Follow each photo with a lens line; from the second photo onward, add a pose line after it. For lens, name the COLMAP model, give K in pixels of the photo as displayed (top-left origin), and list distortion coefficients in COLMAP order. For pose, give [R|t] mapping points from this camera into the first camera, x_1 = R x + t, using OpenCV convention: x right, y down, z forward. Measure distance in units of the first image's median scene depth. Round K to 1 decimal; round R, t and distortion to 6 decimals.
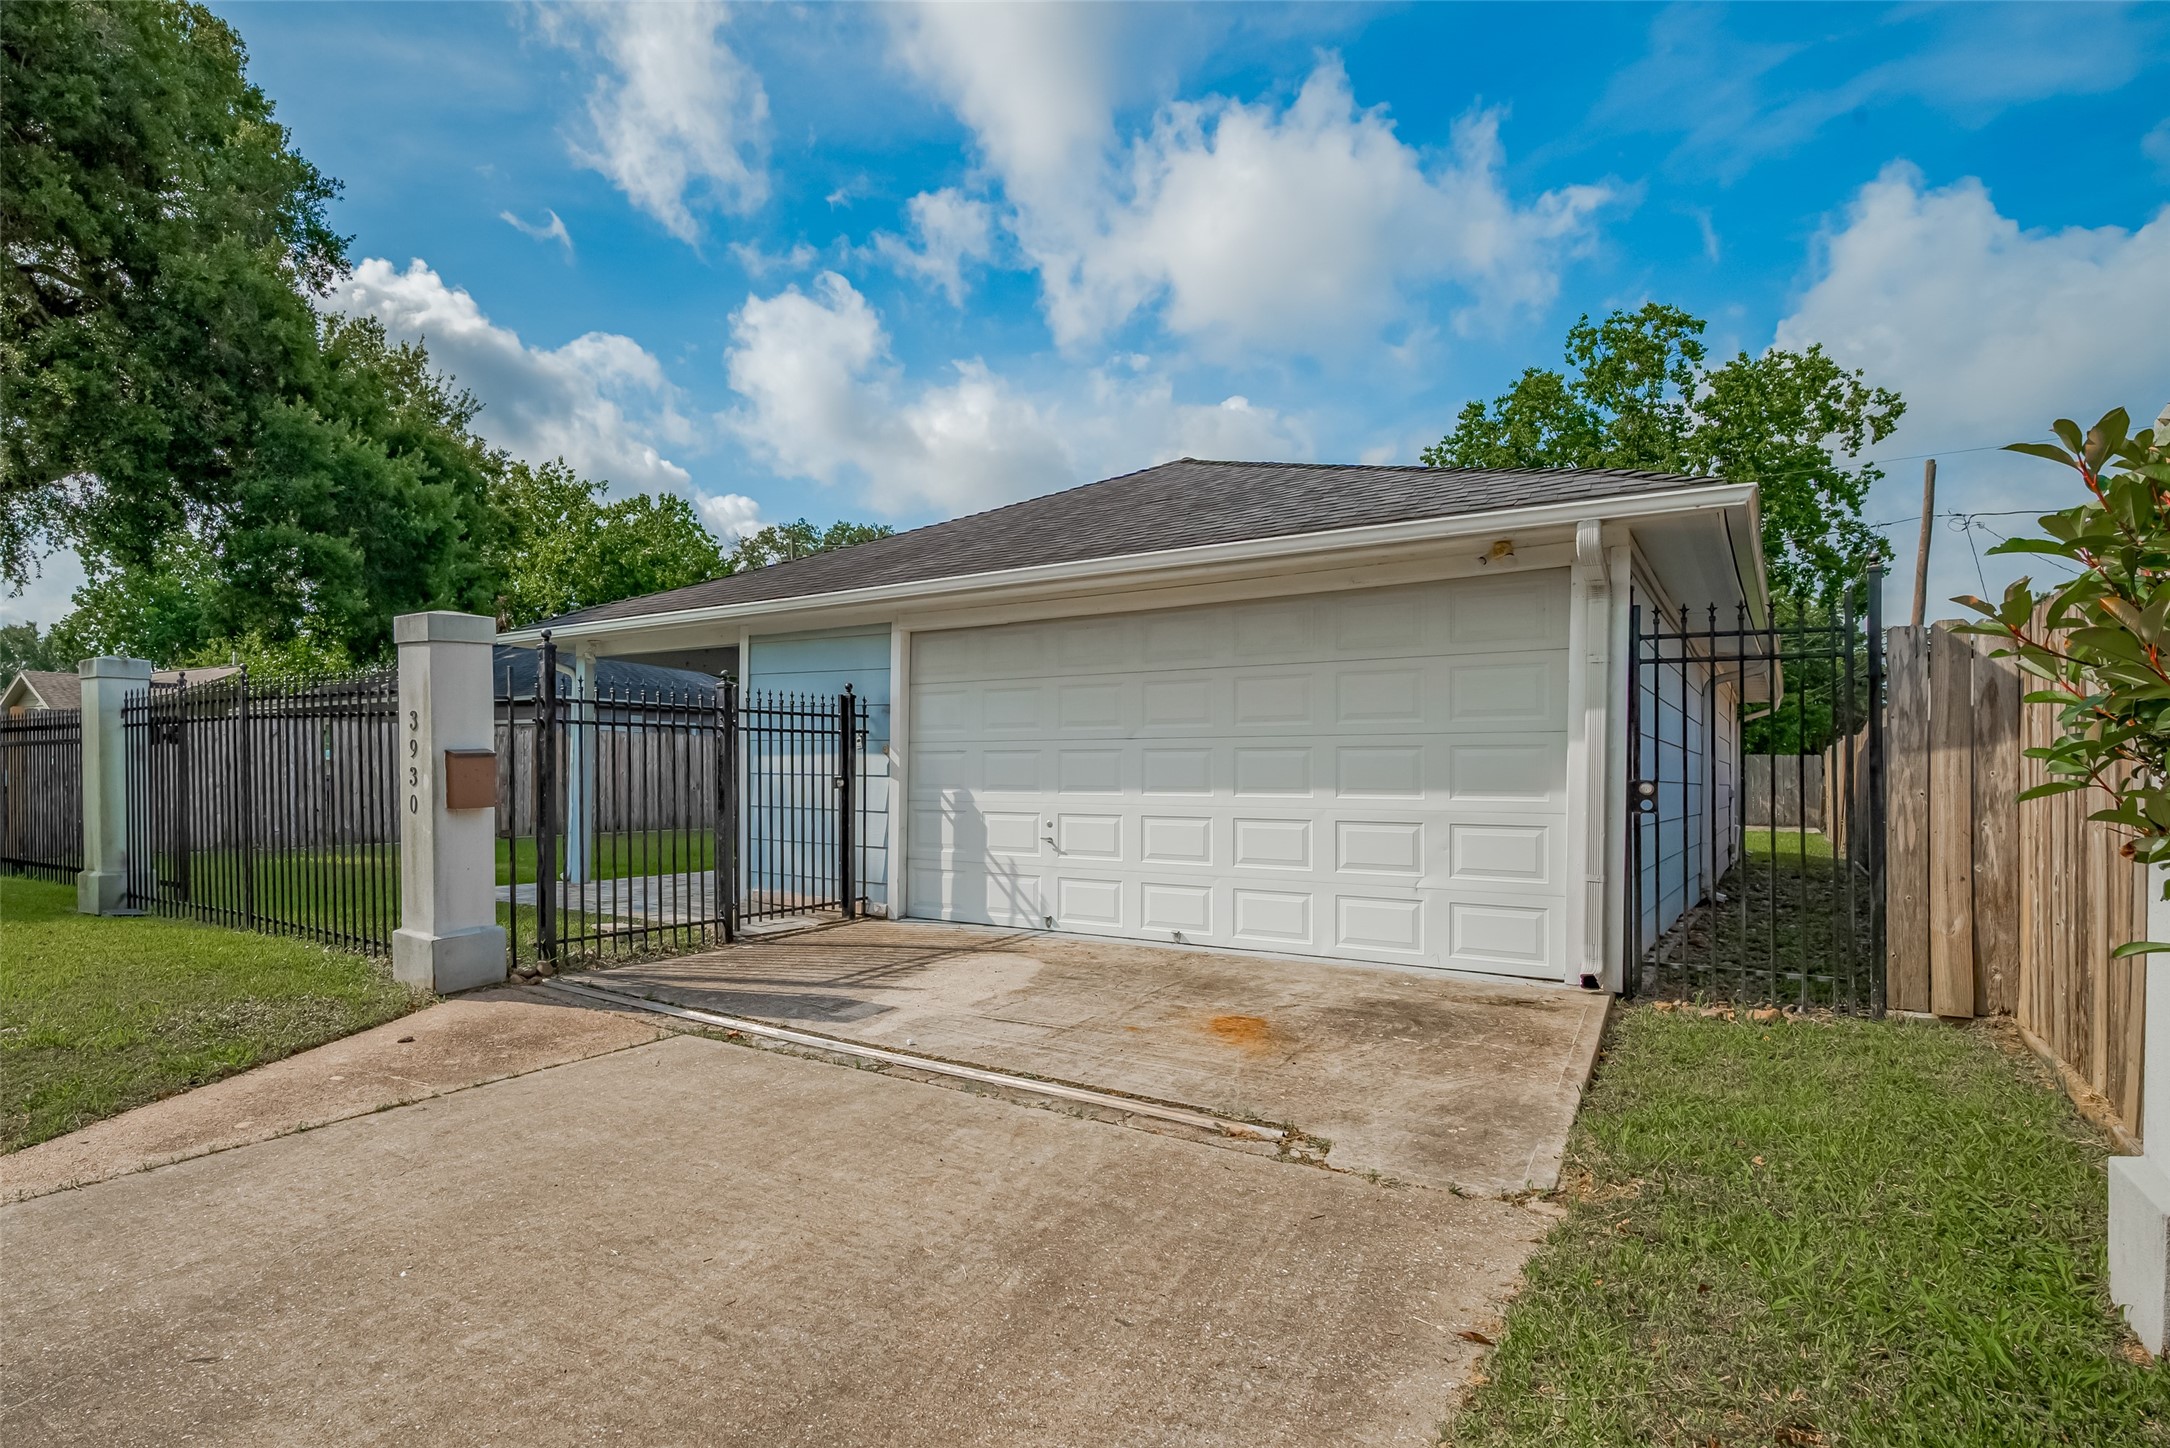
lens RADIAL K [[991.4, 0, 1085.0], [0, 991.4, 724.0], [0, 0, 1]] dist [-0.001774, -0.000210]
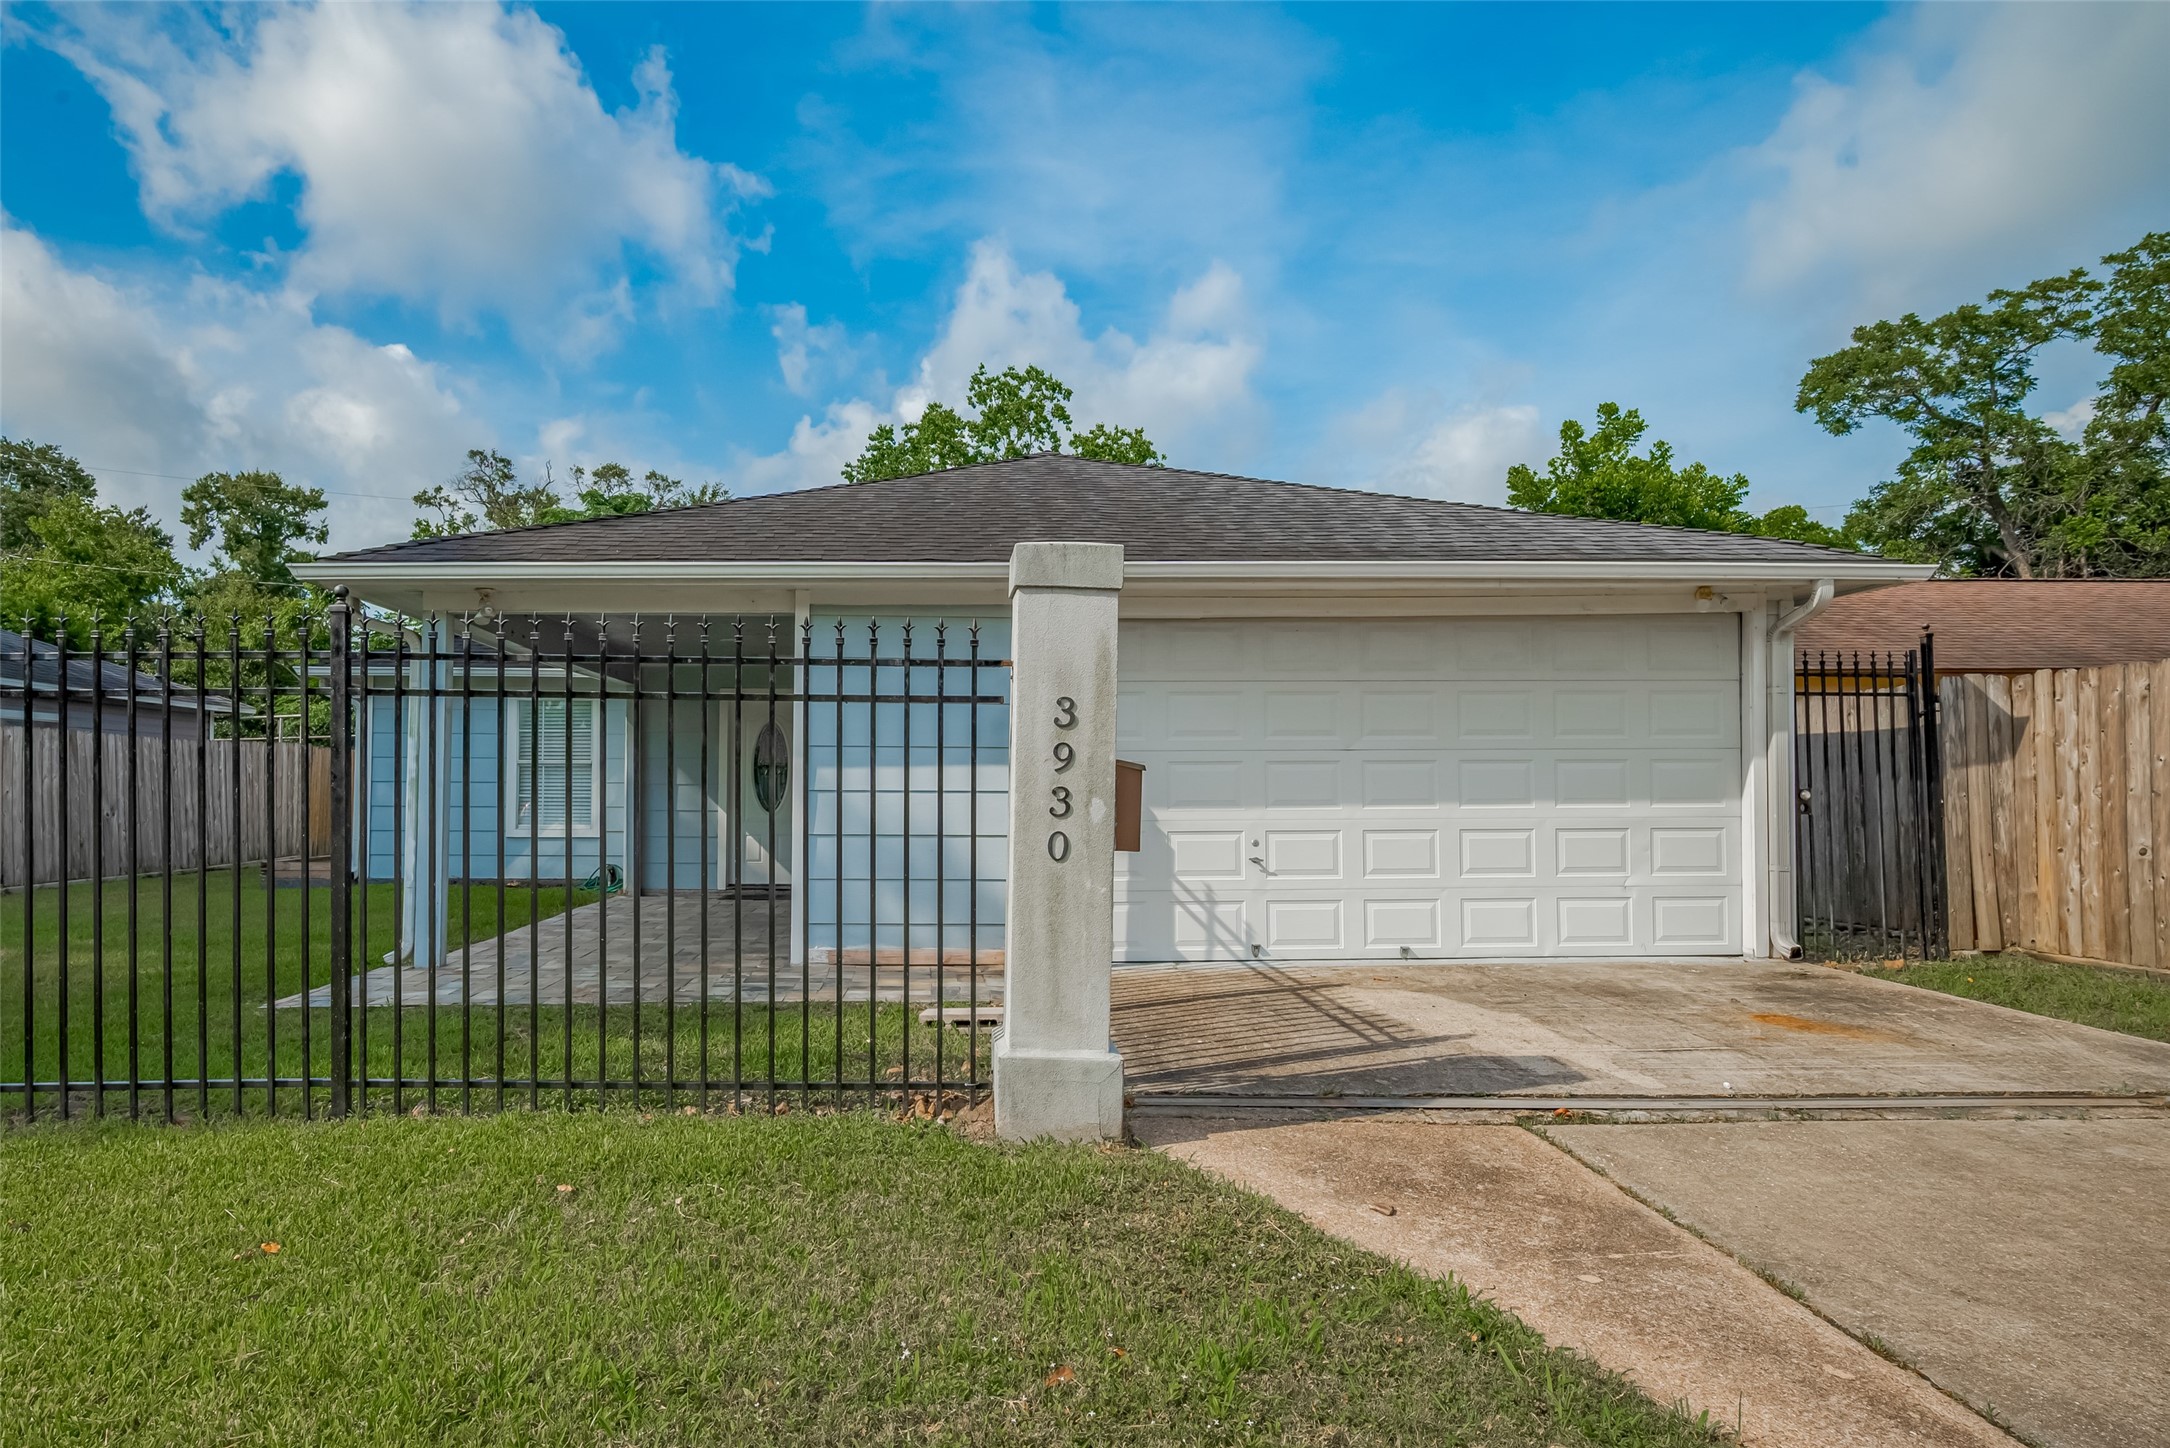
lens RADIAL K [[1023.4, 0, 973.9], [0, 1023.4, 729.5], [0, 0, 1]] dist [-0.000888, -0.000171]
pose [[0.847255, 0.020343, 0.530797, -0.812788], [-0.018664, 0.999789, -0.008526, 0.010383], [-0.530858, -0.002683, 0.847456, 0.368769]]
